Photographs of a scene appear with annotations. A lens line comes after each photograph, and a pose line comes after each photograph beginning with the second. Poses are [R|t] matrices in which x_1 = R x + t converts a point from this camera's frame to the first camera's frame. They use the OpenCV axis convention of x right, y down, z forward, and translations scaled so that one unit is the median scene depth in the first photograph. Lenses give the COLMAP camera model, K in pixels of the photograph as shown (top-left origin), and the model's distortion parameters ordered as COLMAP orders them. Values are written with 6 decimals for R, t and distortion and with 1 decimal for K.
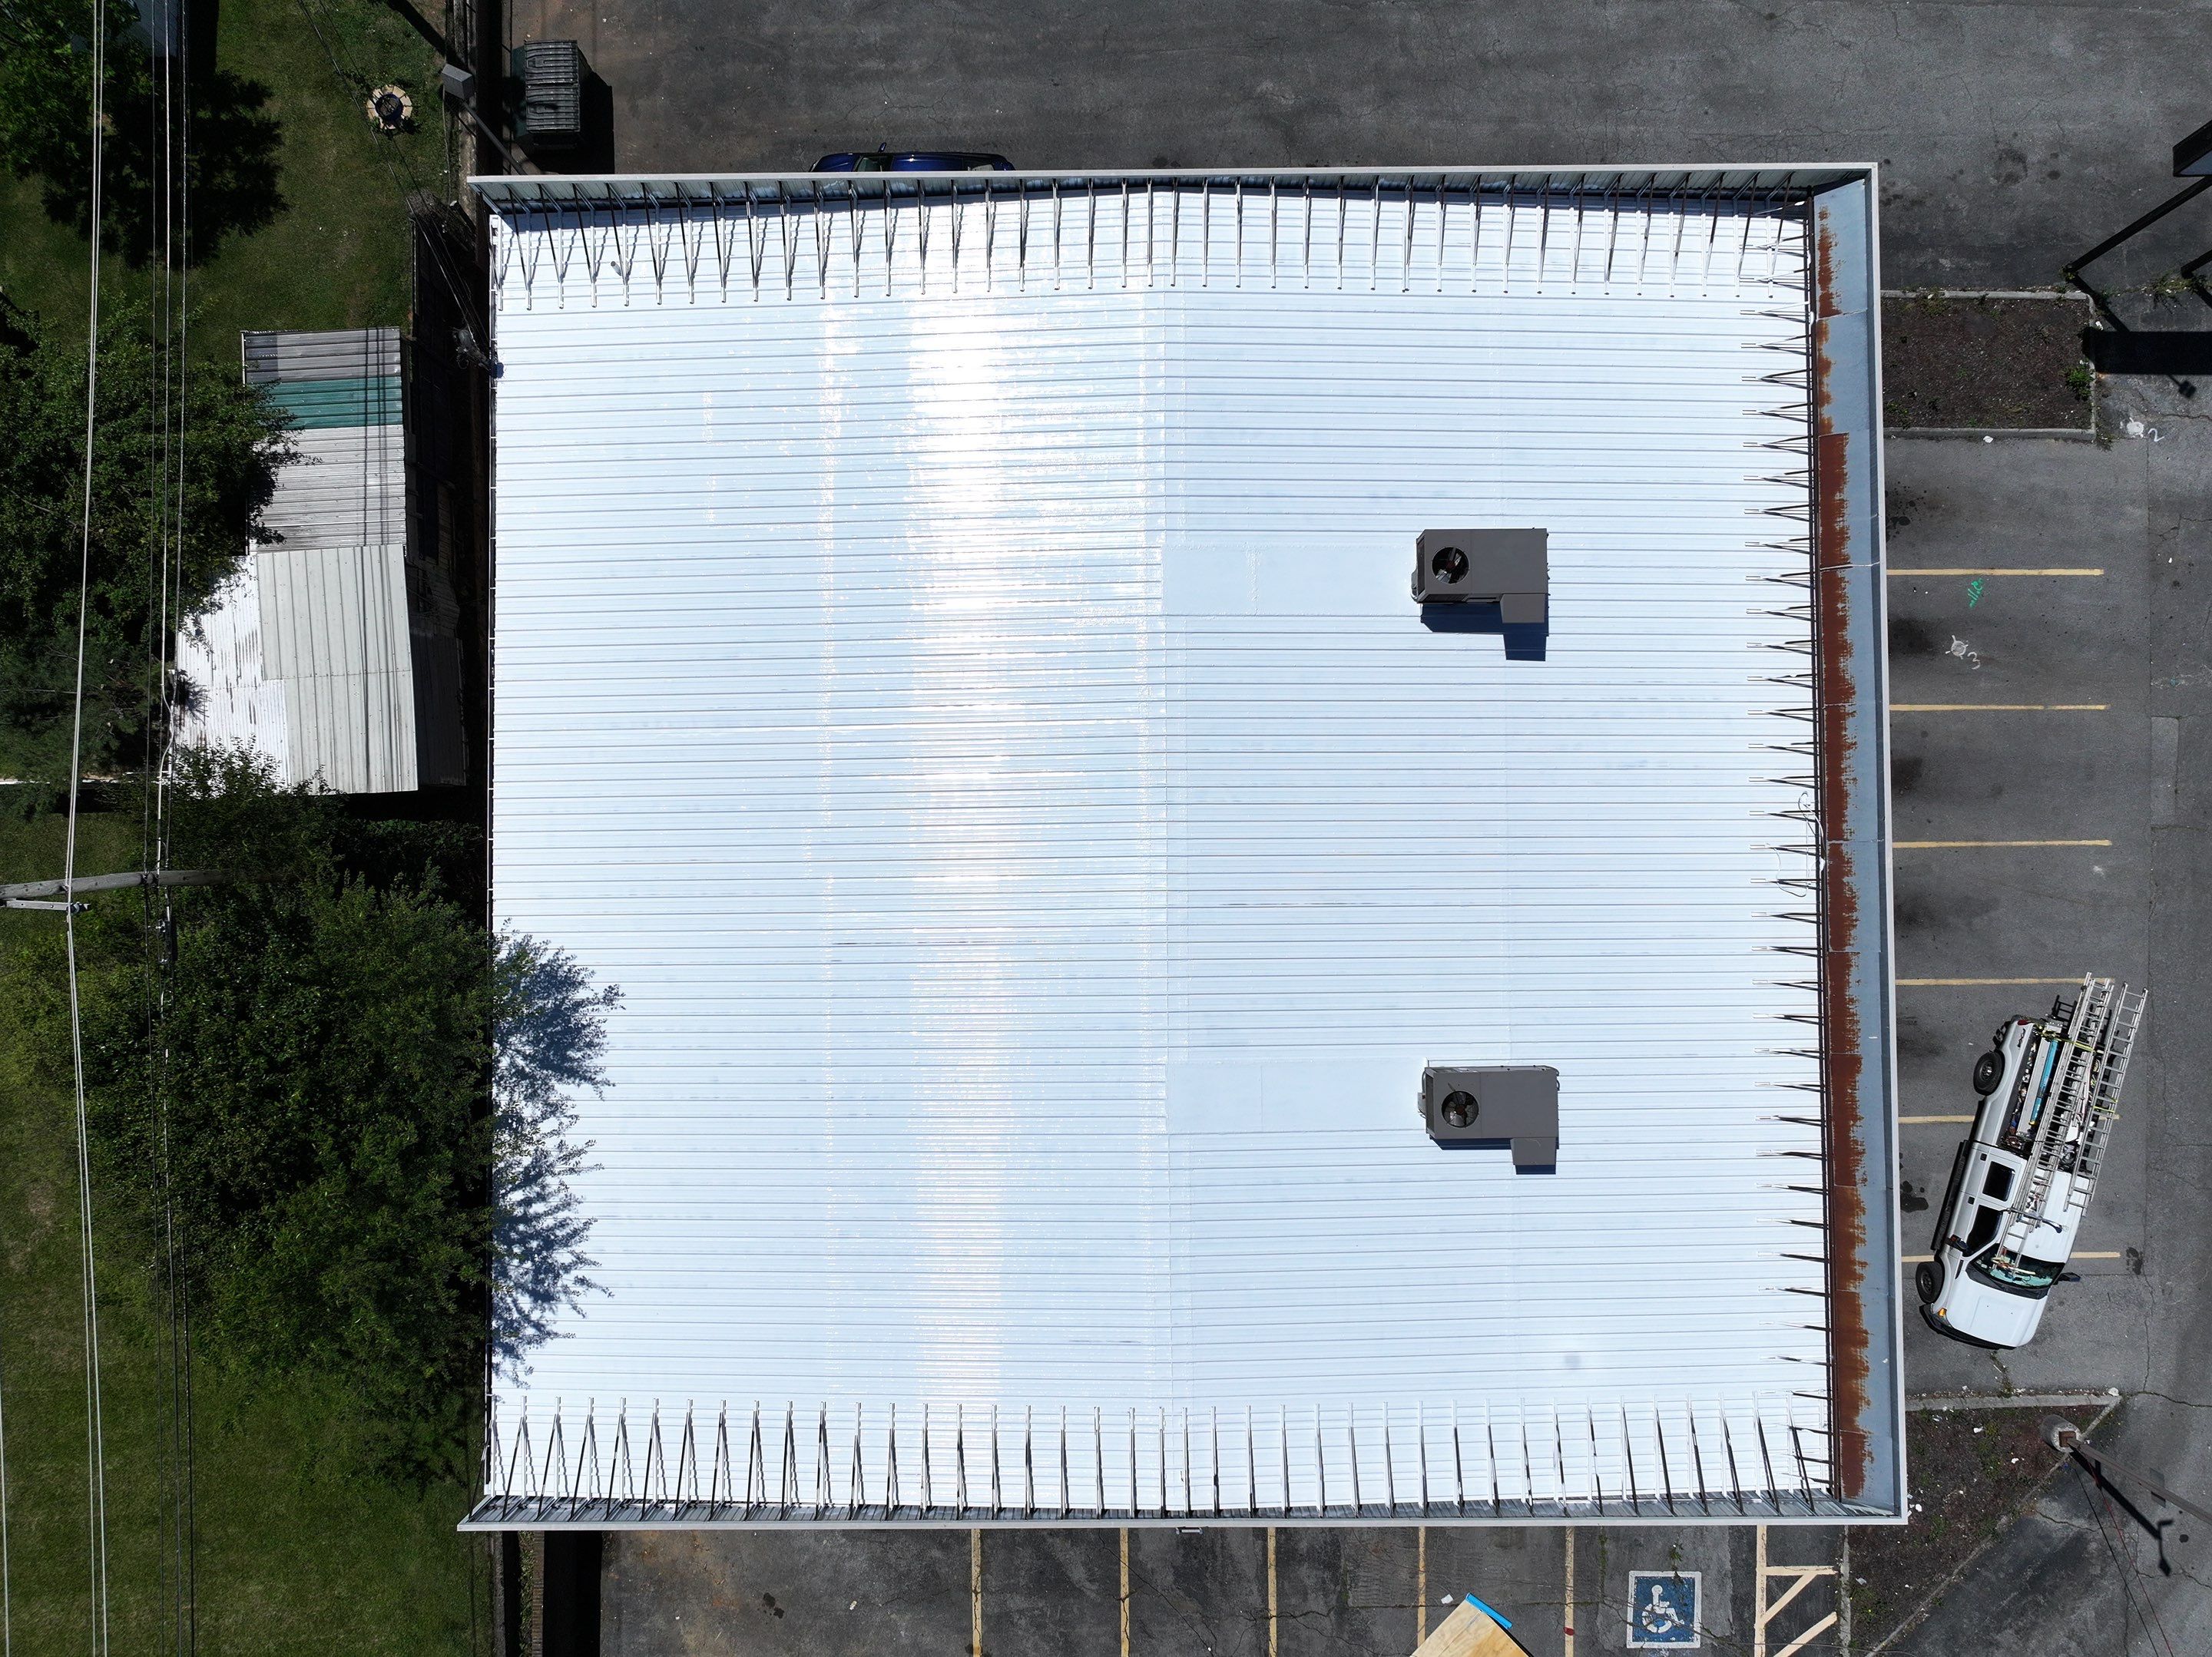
lens RADIAL K [[1754.6, 0, 1100.3], [0, 1754.6, 836.6], [0, 0, 1]] dist [0.001612, 0.004410]
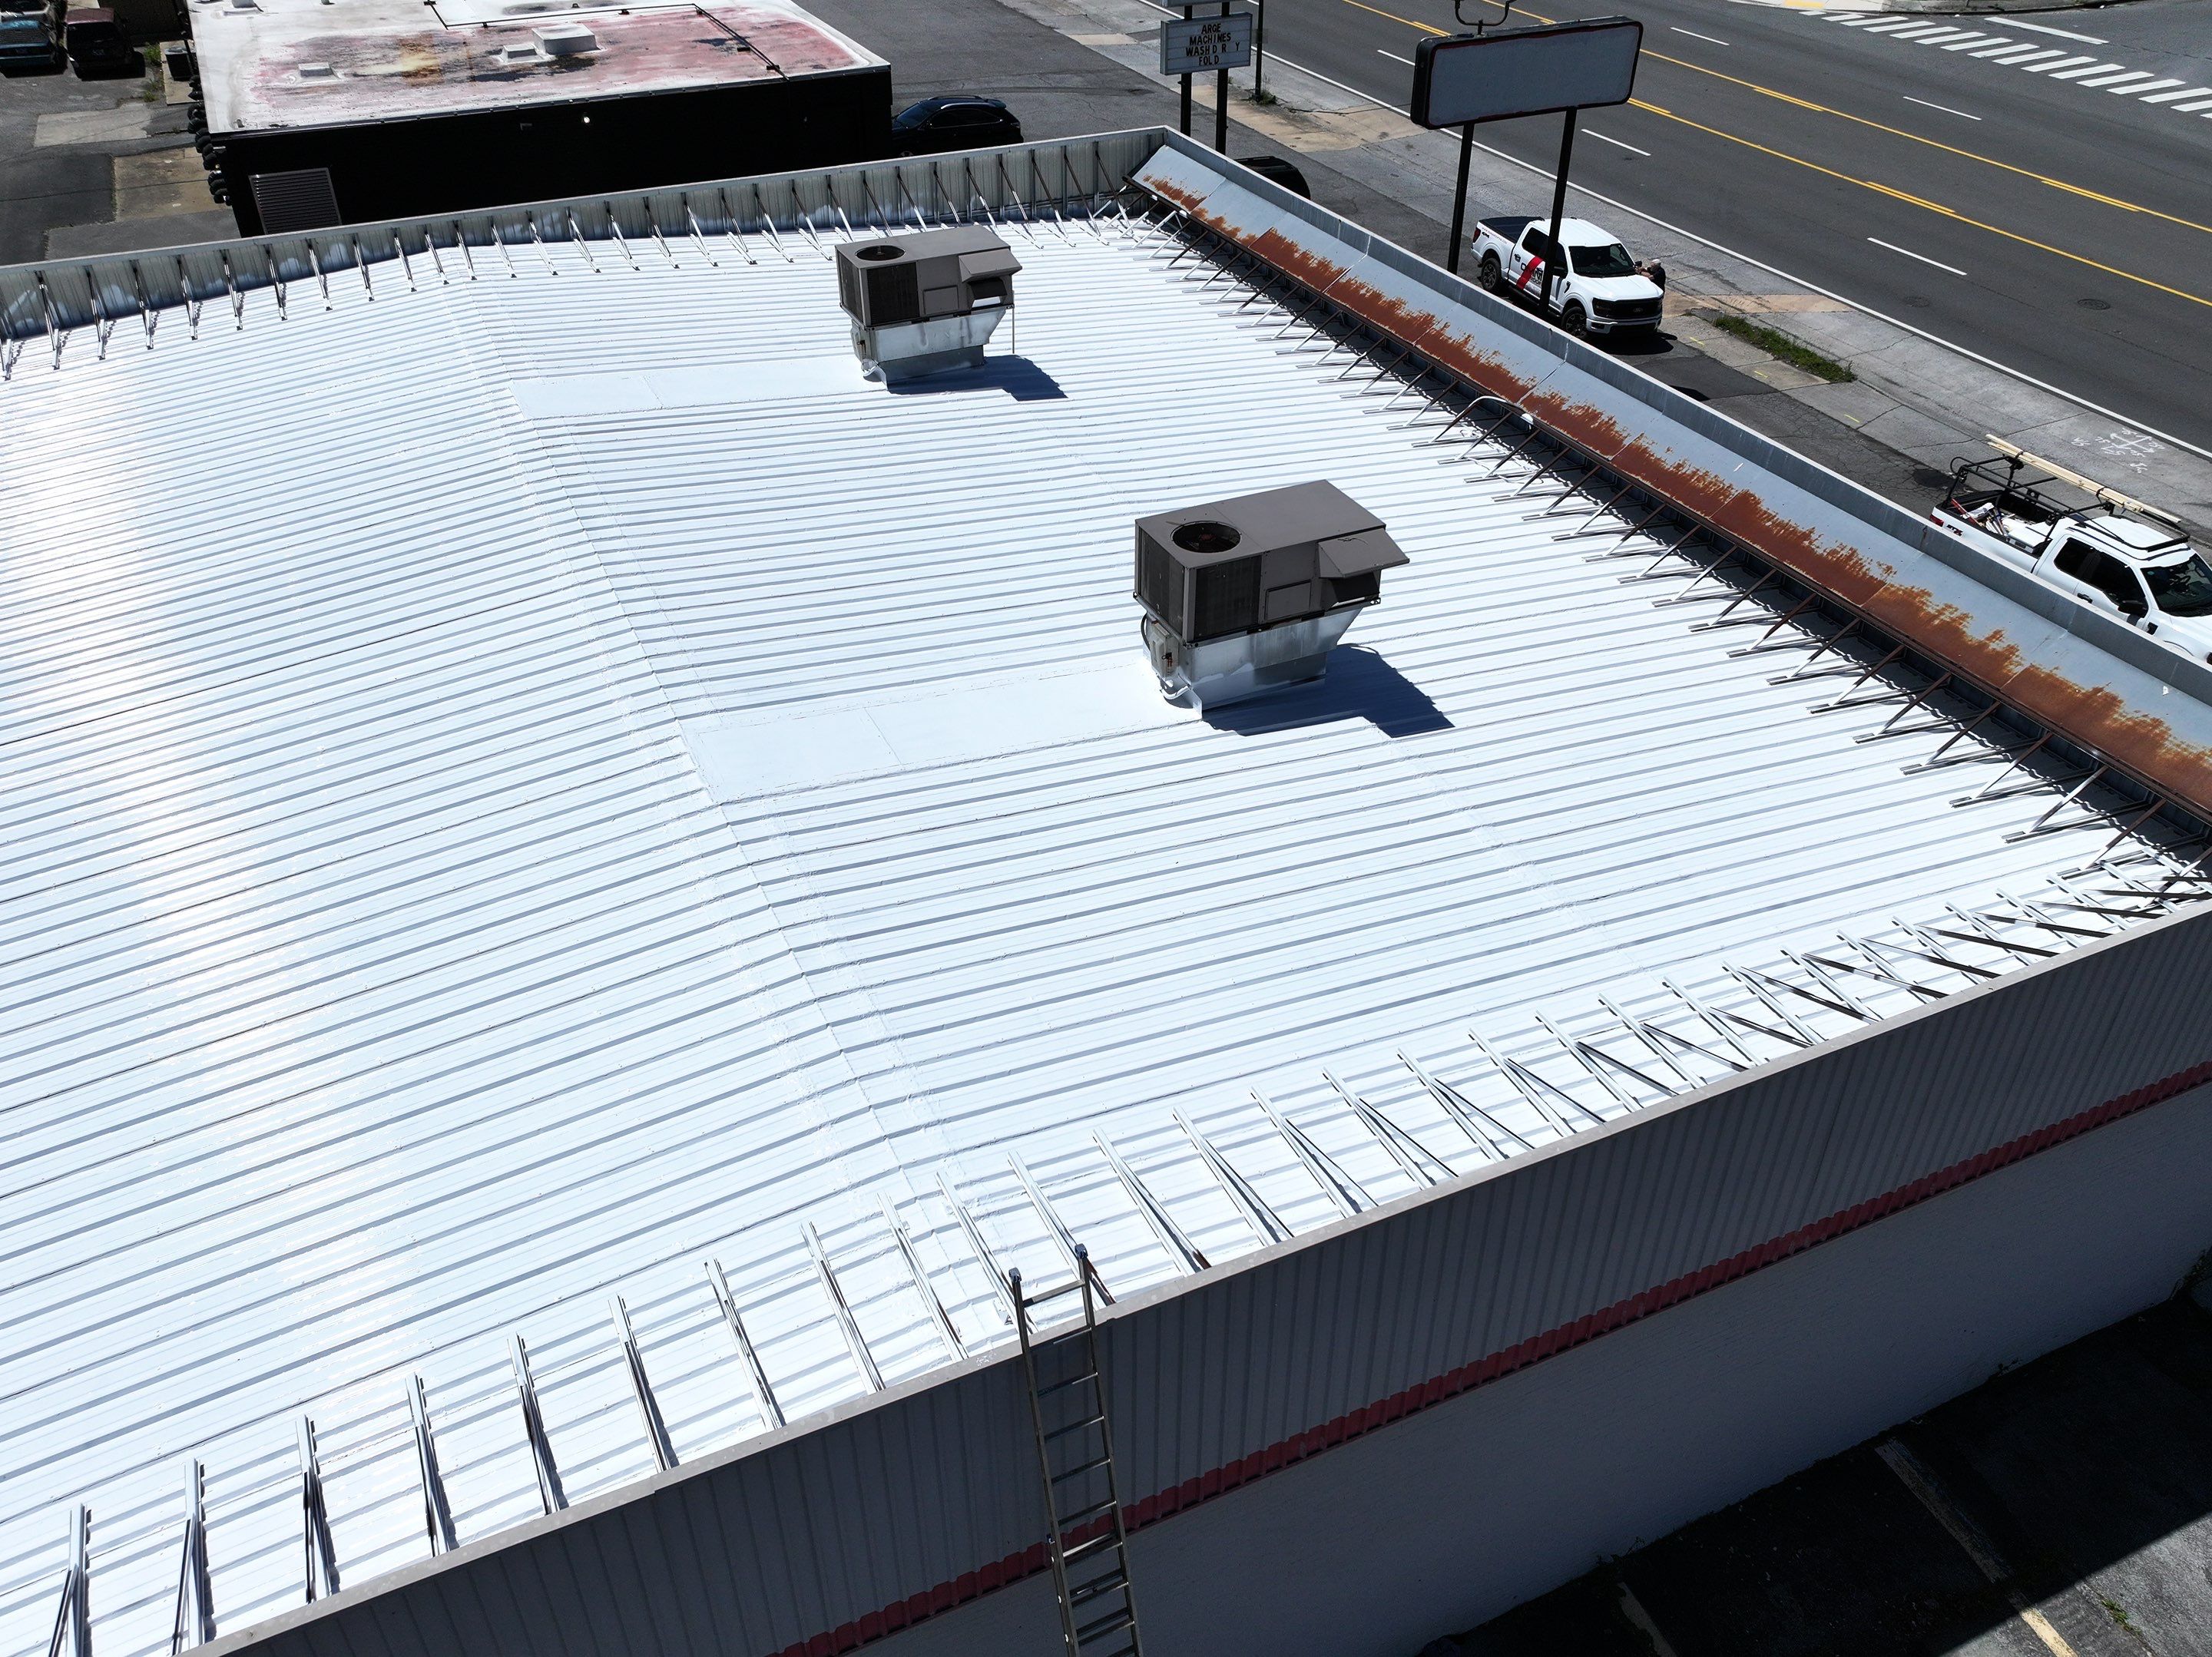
lens RADIAL K [[1757.0, 0, 1105.0], [0, 1757.0, 829.0], [0, 0, 1]] dist [0.000766, 0.011735]
pose [[0.912443, -0.234838, 0.335111, -0.026995], [0.408926, 0.553479, -0.725563, 0.548902], [-0.015087, 0.799070, 0.601049, 0.690398]]
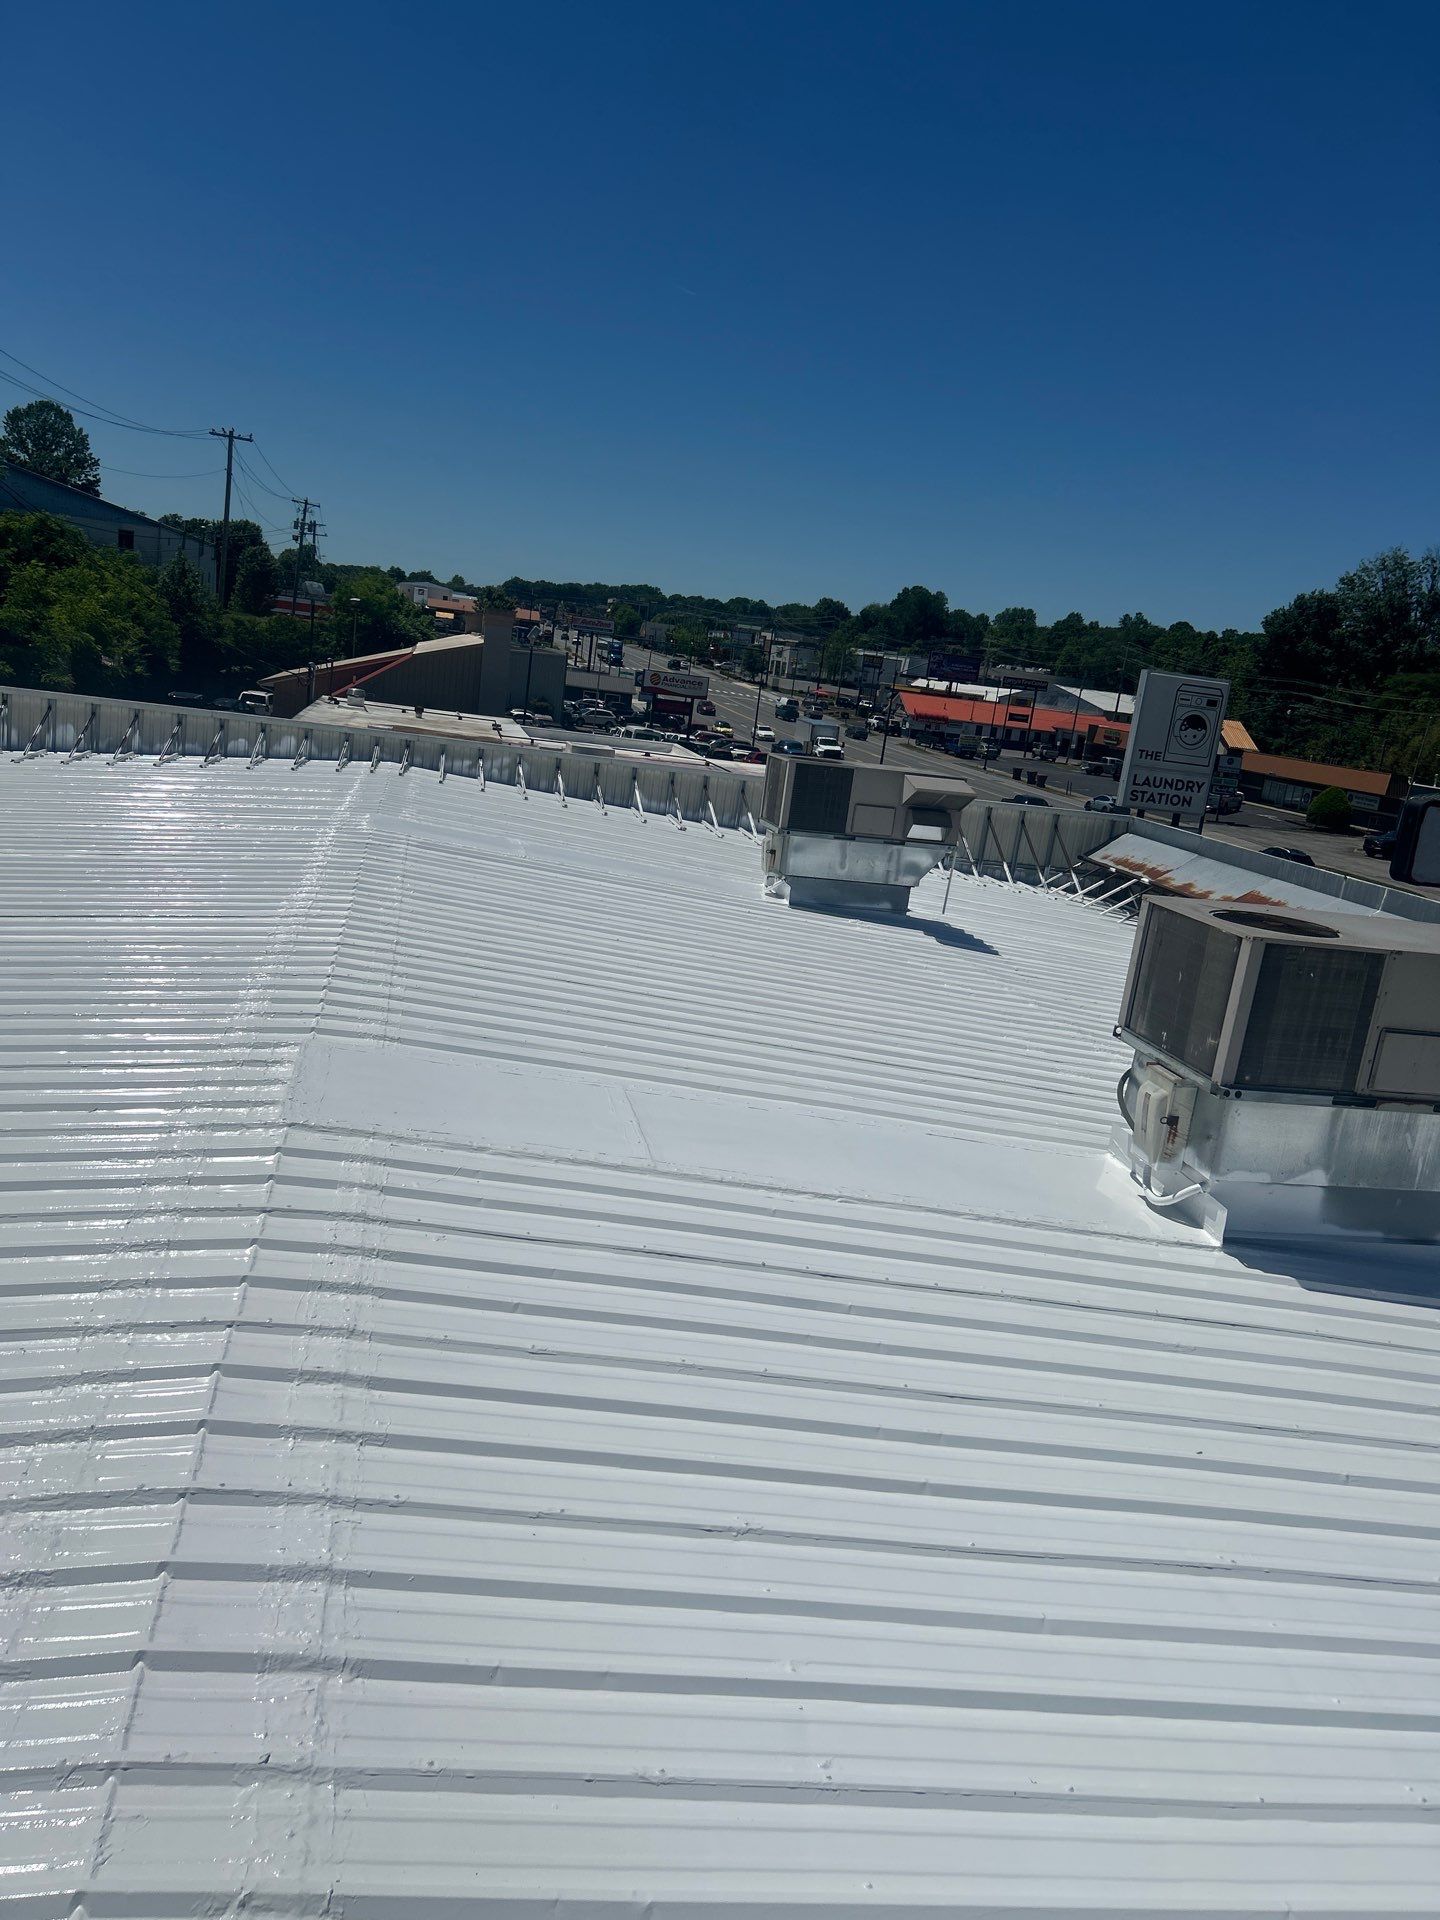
lens RADIAL K [[1437.1, 0, 707.1], [0, 1437.1, 966.3], [0, 0, 1]] dist [0.064077, -0.085027]
pose [[0.975317, 0.092242, 0.200618, 0.051958], [0.170994, 0.259325, -0.950532, 0.357025], [-0.139704, 0.961375, 0.237152, 0.891549]]
